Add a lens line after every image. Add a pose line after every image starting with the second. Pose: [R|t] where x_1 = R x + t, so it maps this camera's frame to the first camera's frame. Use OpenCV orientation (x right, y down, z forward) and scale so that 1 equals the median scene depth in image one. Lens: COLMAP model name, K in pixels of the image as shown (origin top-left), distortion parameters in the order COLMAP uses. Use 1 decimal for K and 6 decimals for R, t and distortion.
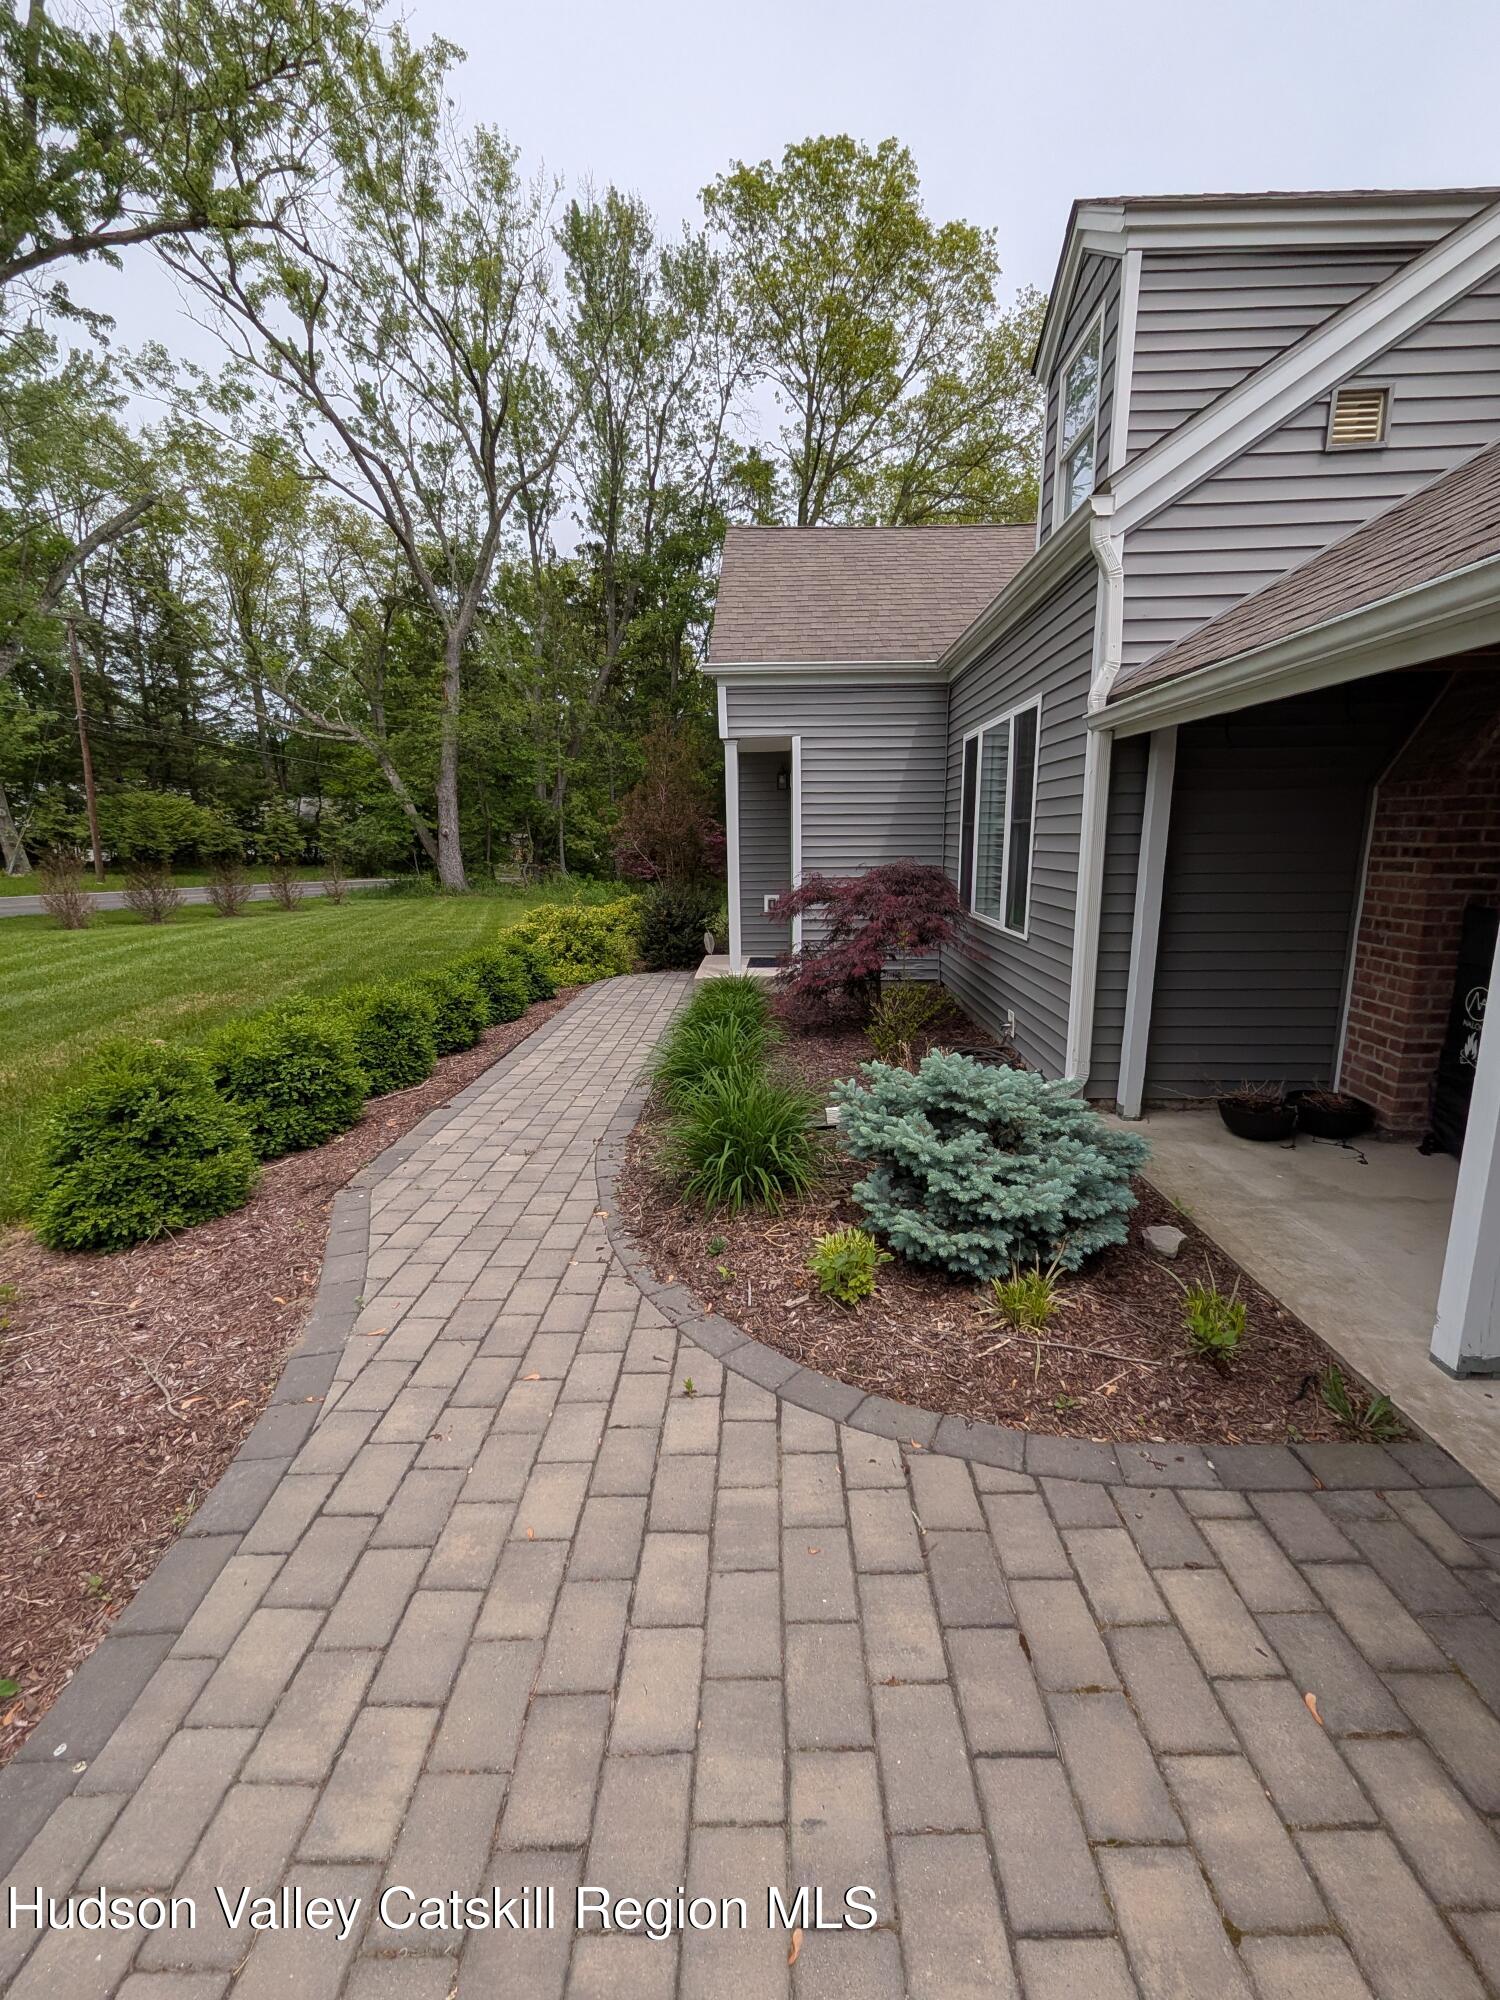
lens RADIAL K [[819.5, 0, 754.6], [0, 819.5, 998.8], [0, 0, 1]] dist [0.006822, -0.001436]
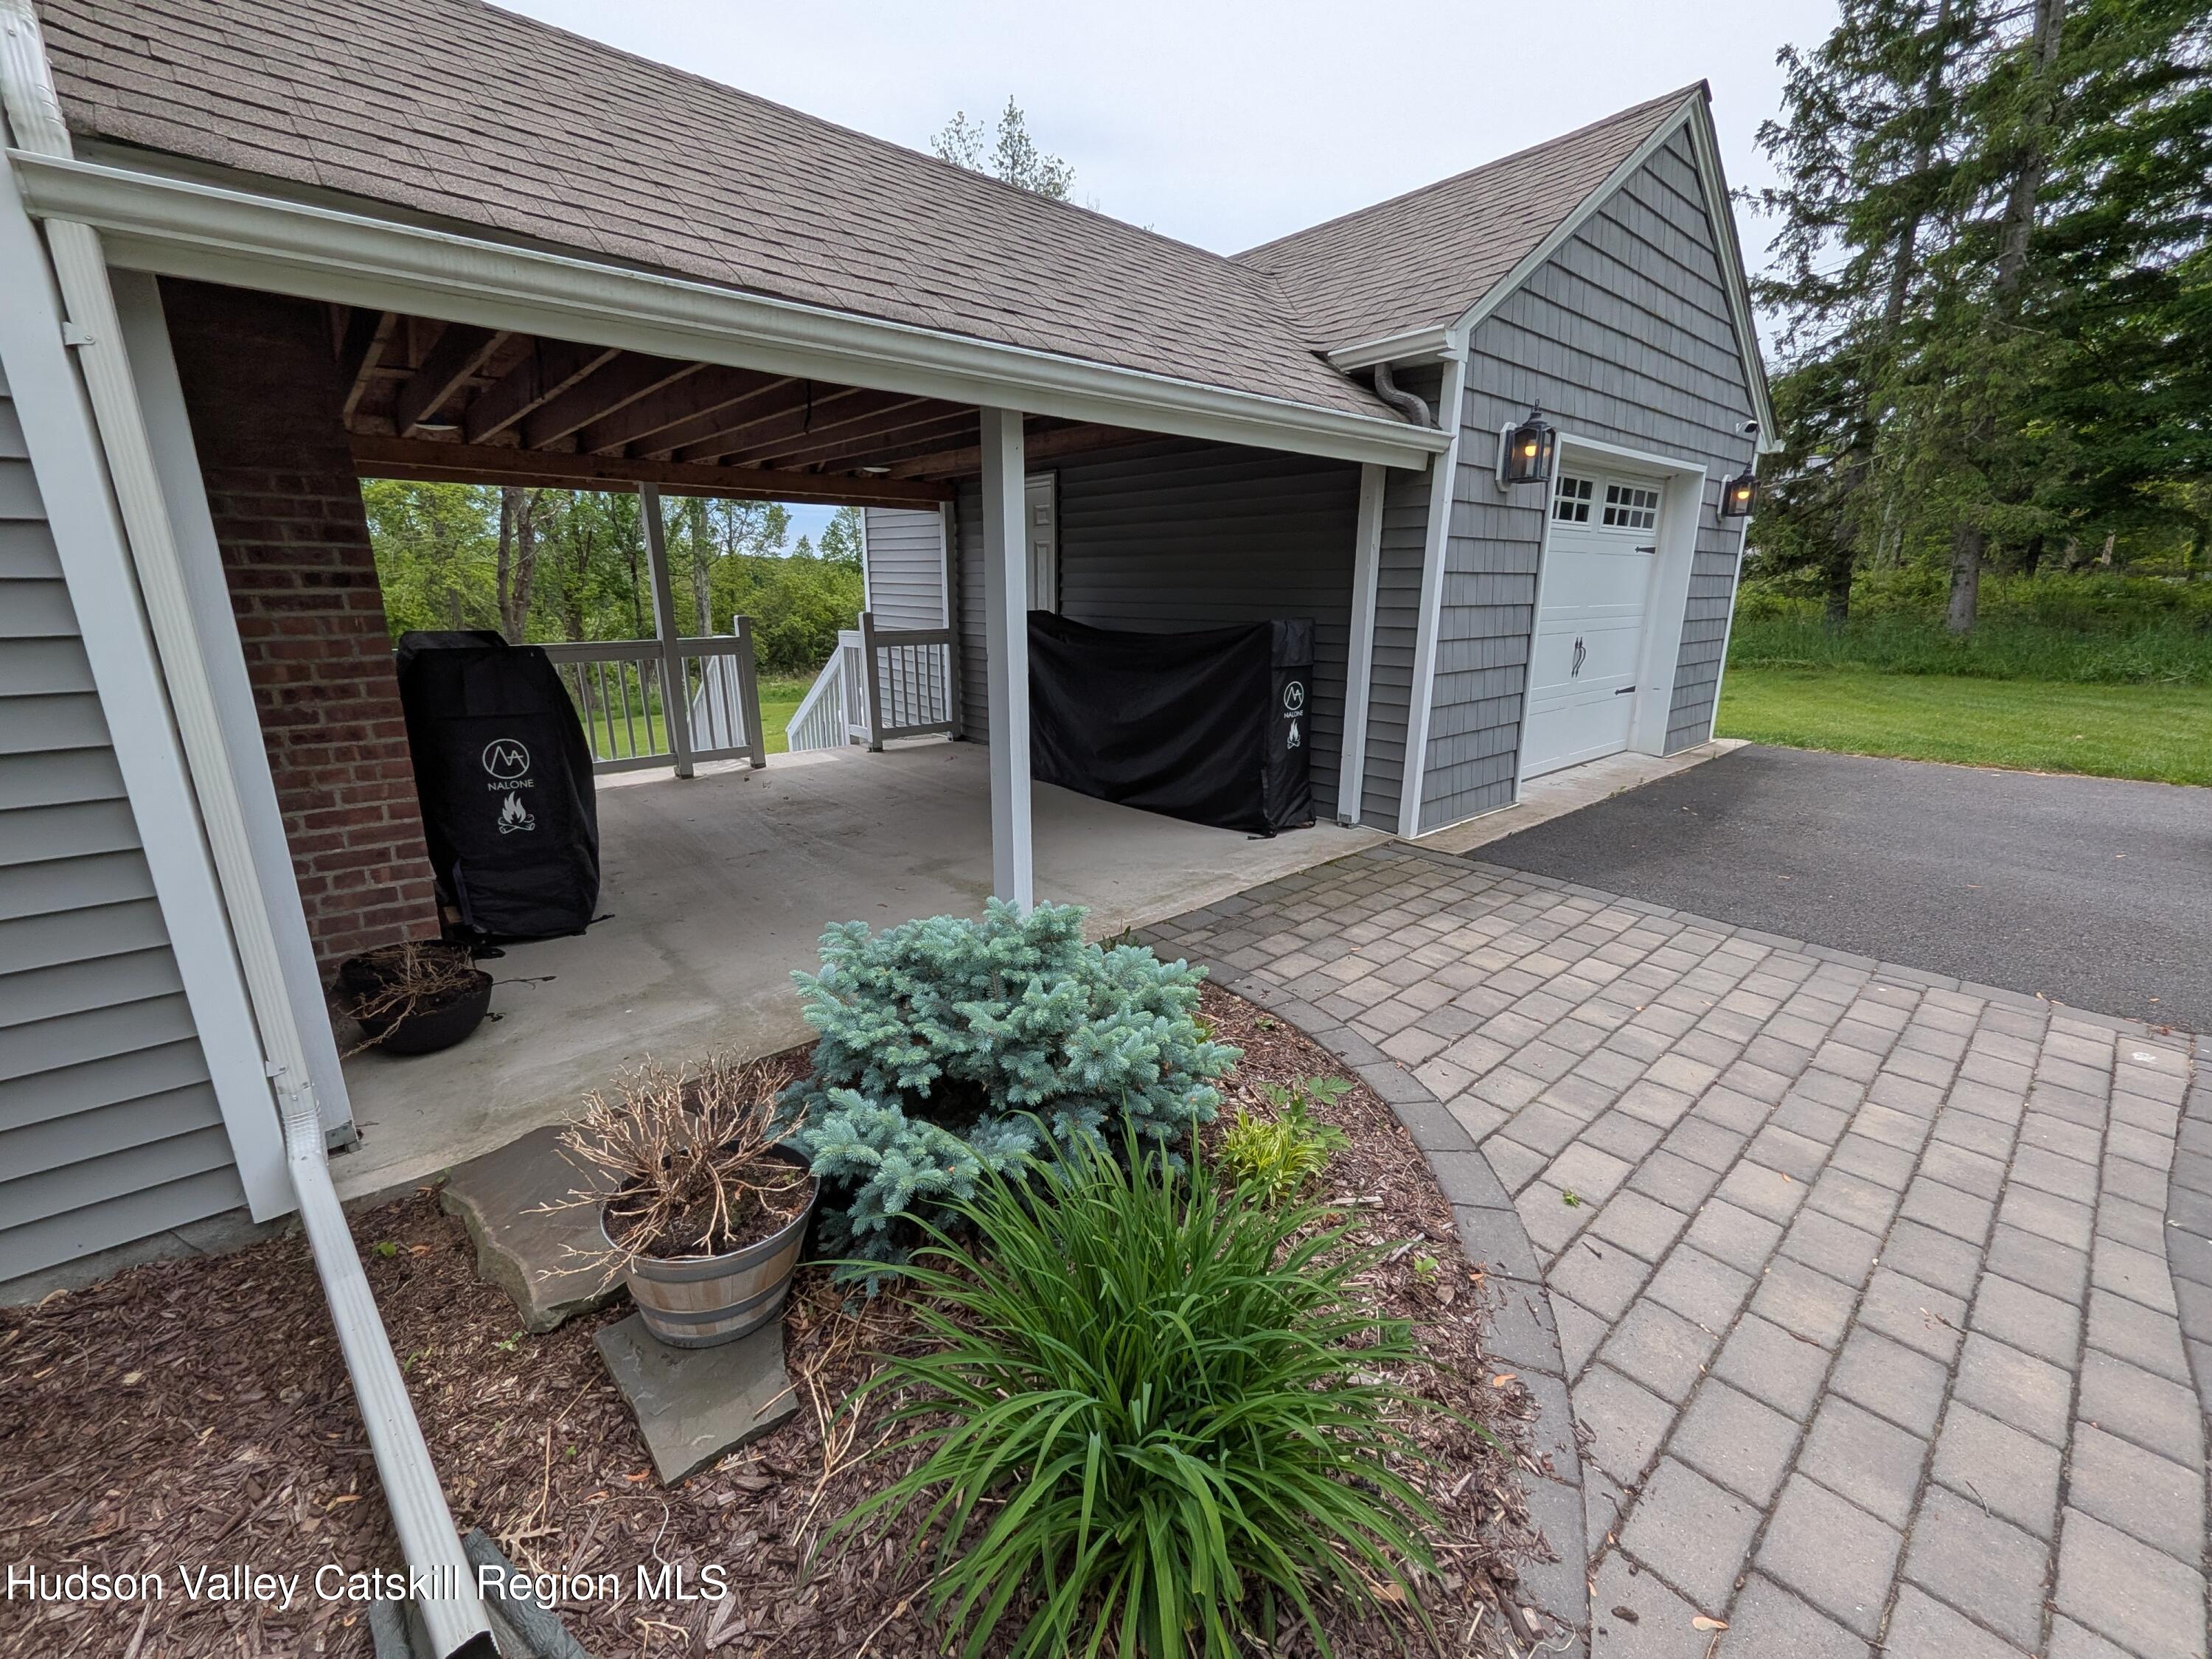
lens RADIAL K [[906.3, 0, 1108.3], [0, 906.3, 823.5], [0, 0, 1]] dist [0.006822, -0.001436]
pose [[-0.673372, -0.181988, 0.716555, -0.065268], [0.151363, 0.914761, 0.374569, -0.054414], [-0.723643, 0.360684, -0.588428, 0.320583]]
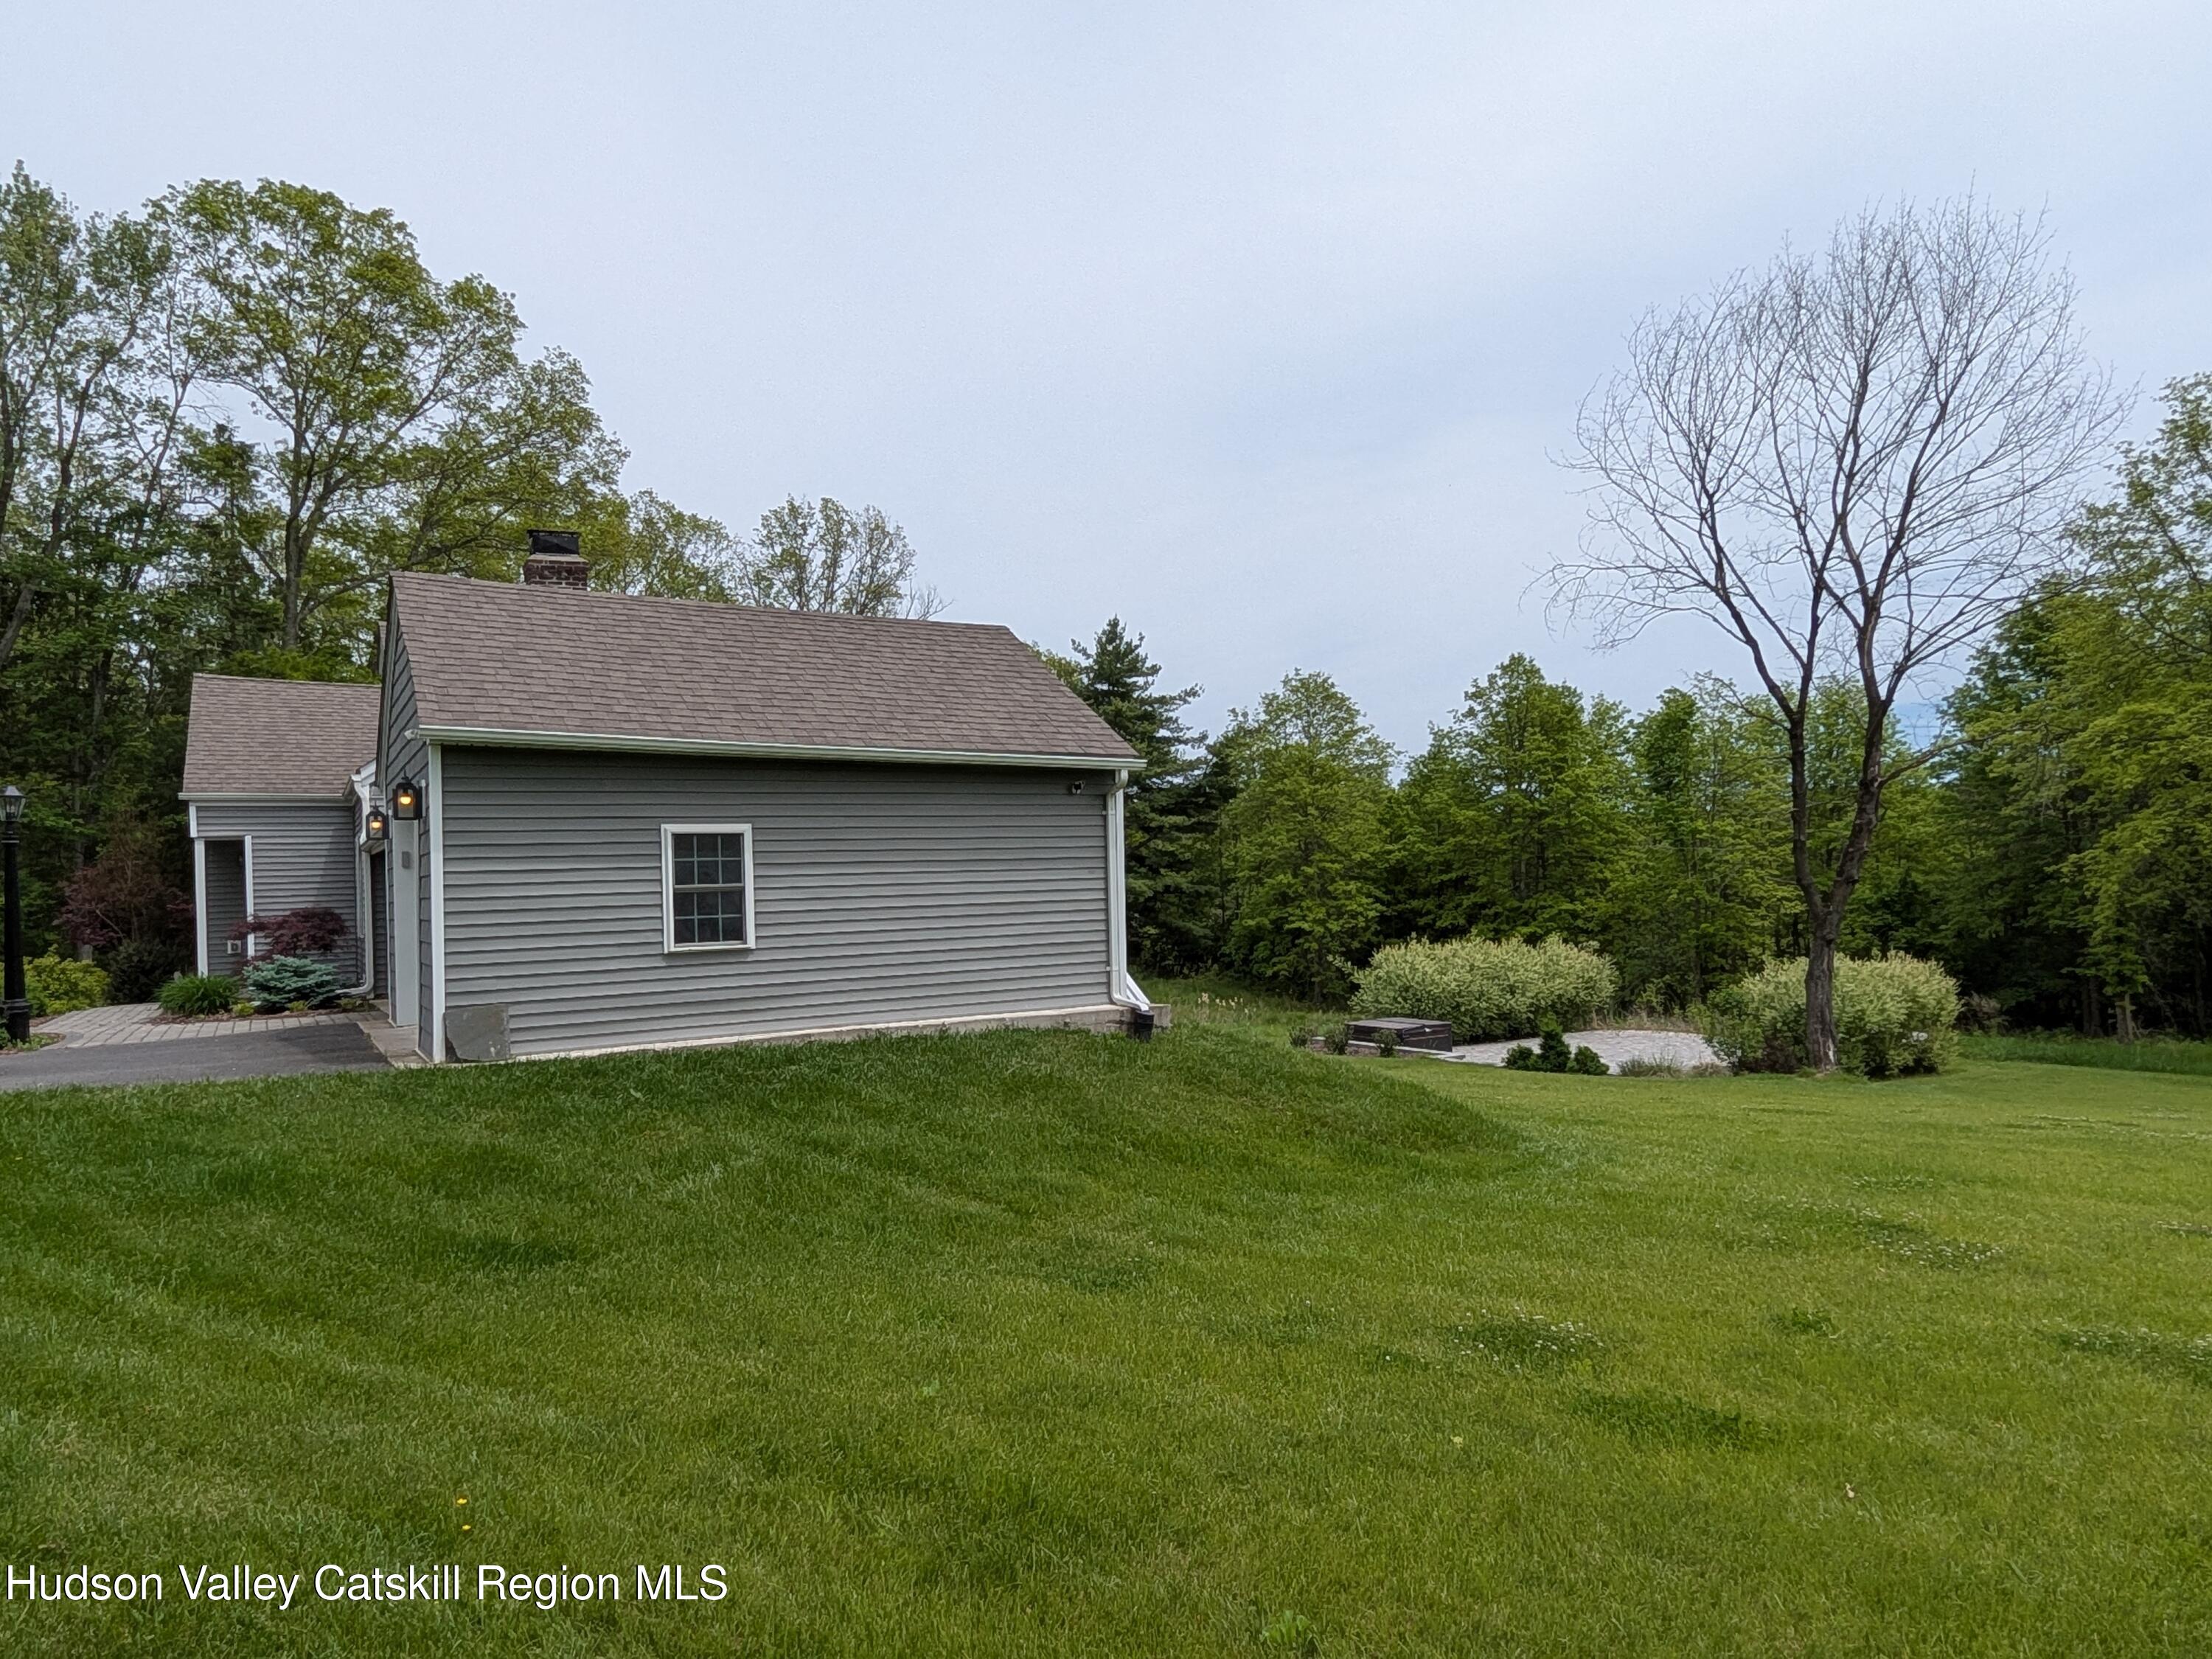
lens RADIAL K [[1388.6, 0, 1096.4], [0, 1388.6, 863.9], [0, 0, 1]] dist [0.008316, -0.001484]
pose [[0.850859, -0.007159, 0.525345, 0.019352], [0.126582, 0.973246, -0.191753, 0.287759], [-0.509917, 0.229654, 0.829001, -1.291188]]
